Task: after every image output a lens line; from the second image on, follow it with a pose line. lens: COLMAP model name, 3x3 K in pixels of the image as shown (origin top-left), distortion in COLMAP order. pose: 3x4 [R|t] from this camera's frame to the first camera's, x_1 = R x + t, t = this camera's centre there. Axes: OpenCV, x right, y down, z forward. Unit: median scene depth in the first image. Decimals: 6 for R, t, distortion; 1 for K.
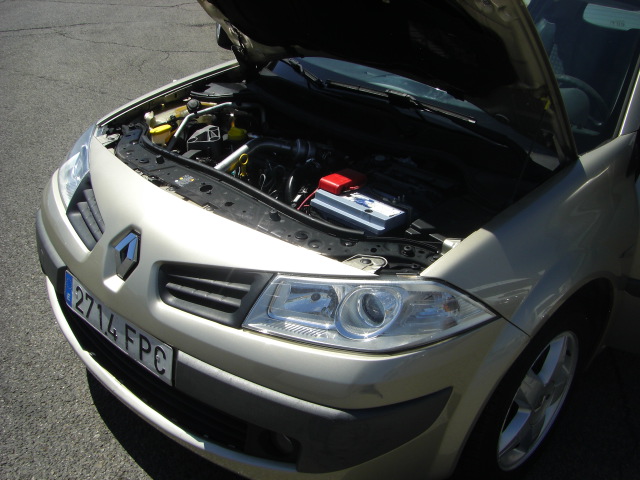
lens RADIAL K [[722.8, 0, 320.0], [0, 722.8, 240.0], [0, 0, 1]] dist [-0.181353, 0.117623]
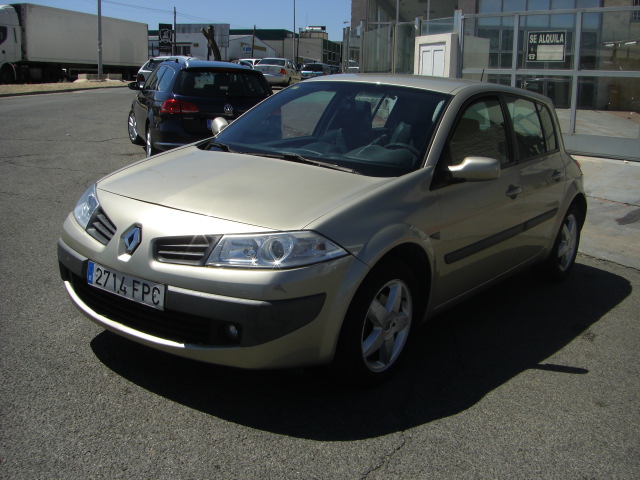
lens RADIAL K [[722.8, 0, 320.0], [0, 722.8, 240.0], [0, 0, 1]] dist [-0.181353, 0.117623]
pose [[0.991819, -0.049784, 0.117547, -0.029805], [0.071386, 0.979684, -0.187410, 0.366570], [-0.105829, 0.194268, 0.975223, -0.688829]]
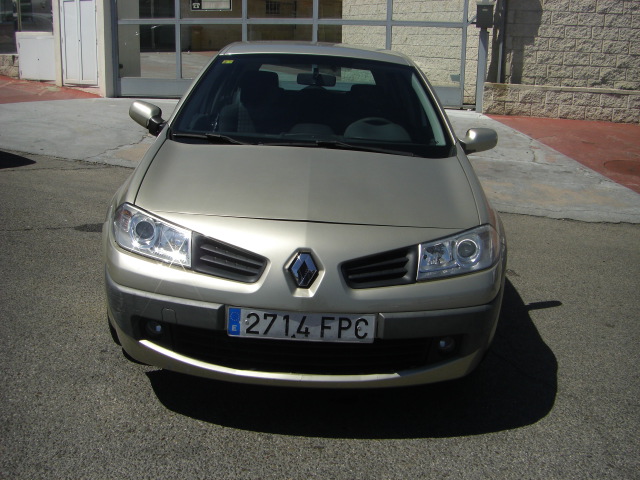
lens RADIAL K [[722.8, 0, 320.0], [0, 722.8, 240.0], [0, 0, 1]] dist [-0.181353, 0.117623]
pose [[0.717277, -0.224063, 0.659780, -1.146291], [0.290704, 0.956772, 0.008885, -0.037329], [-0.633249, 0.185428, 0.751406, -0.070115]]
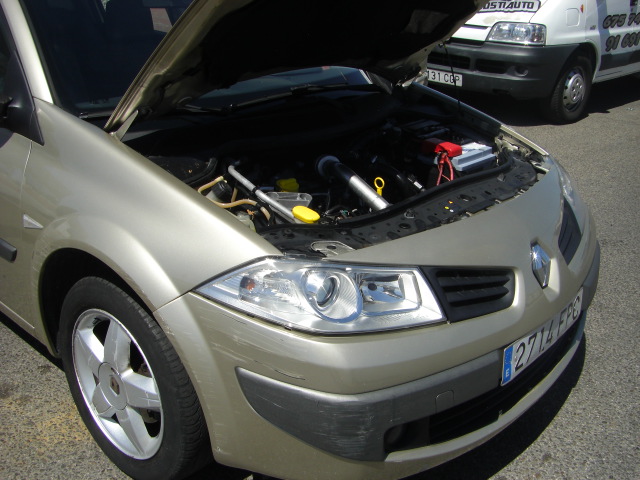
lens RADIAL K [[722.8, 0, 320.0], [0, 722.8, 240.0], [0, 0, 1]] dist [-0.181353, 0.117623]
pose [[-0.042391, -0.453667, 0.890162, -1.175575], [0.372241, 0.819644, 0.435455, -0.589882], [-0.927168, 0.349814, 0.134128, 1.146770]]
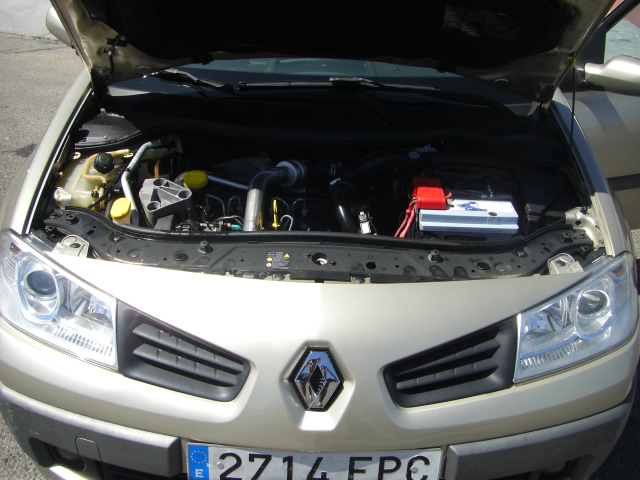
lens RADIAL K [[722.8, 0, 320.0], [0, 722.8, 240.0], [0, 0, 1]] dist [-0.181353, 0.117623]
pose [[0.718420, -0.378489, 0.583625, -0.656710], [0.307812, 0.925374, 0.221213, -0.285346], [-0.623798, 0.020722, 0.781311, 0.396315]]
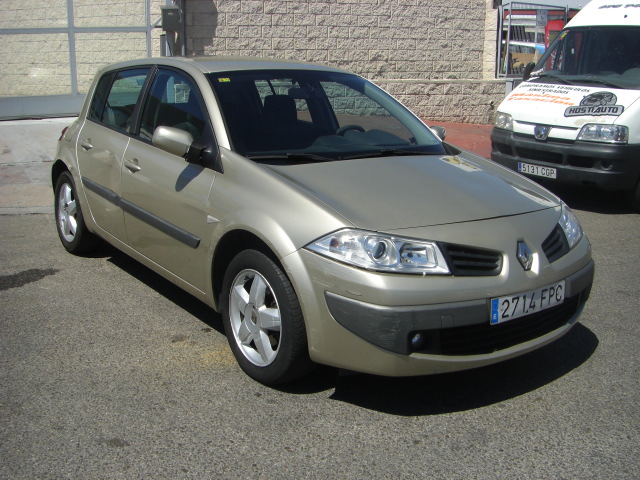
lens RADIAL K [[722.8, 0, 320.0], [0, 722.8, 240.0], [0, 0, 1]] dist [-0.181353, 0.117623]
pose [[0.158020, -0.311096, 0.937149, -1.870560], [0.389903, 0.891609, 0.230234, -0.572758], [-0.907196, 0.329016, 0.262190, 0.984260]]
